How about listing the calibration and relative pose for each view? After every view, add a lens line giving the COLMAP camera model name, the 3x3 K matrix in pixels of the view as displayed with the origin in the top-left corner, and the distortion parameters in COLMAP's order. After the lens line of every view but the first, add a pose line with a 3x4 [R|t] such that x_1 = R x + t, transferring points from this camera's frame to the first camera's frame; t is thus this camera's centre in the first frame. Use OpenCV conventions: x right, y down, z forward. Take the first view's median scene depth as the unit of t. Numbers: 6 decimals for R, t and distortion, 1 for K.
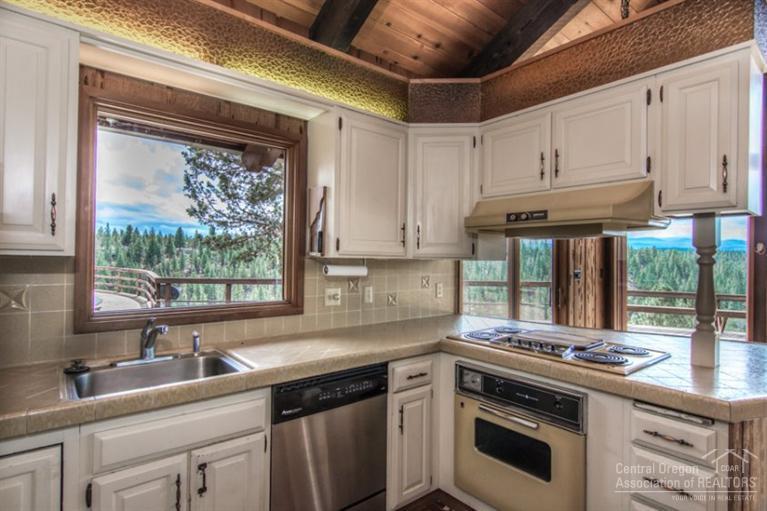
lens RADIAL K [[406.3, 0, 384.1], [0, 406.3, 254.8], [0, 0, 1]] dist [0.000386, 0.000589]
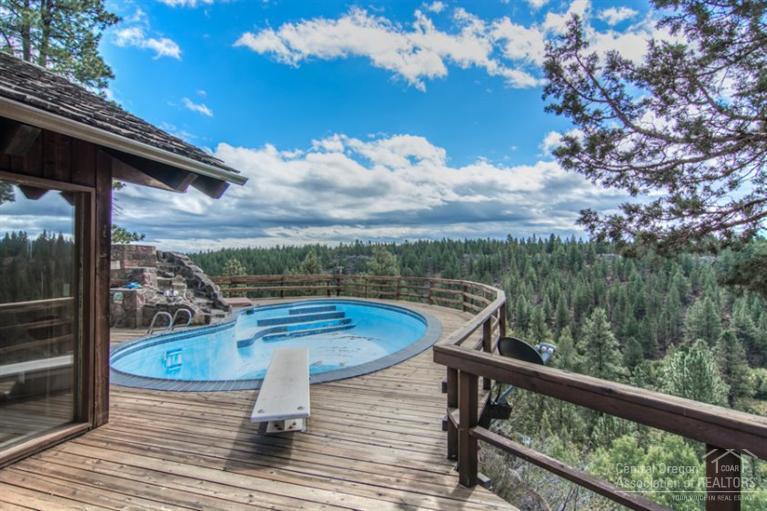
lens RADIAL K [[406.3, 0, 382.3], [0, 406.3, 257.1], [0, 0, 1]] dist [0.000386, 0.000589]
pose [[0.571465, -0.024702, -0.820254, -0.271370], [0.016472, 0.999691, -0.018630, -0.007889], [0.820461, -0.002865, 0.571696, 0.655424]]
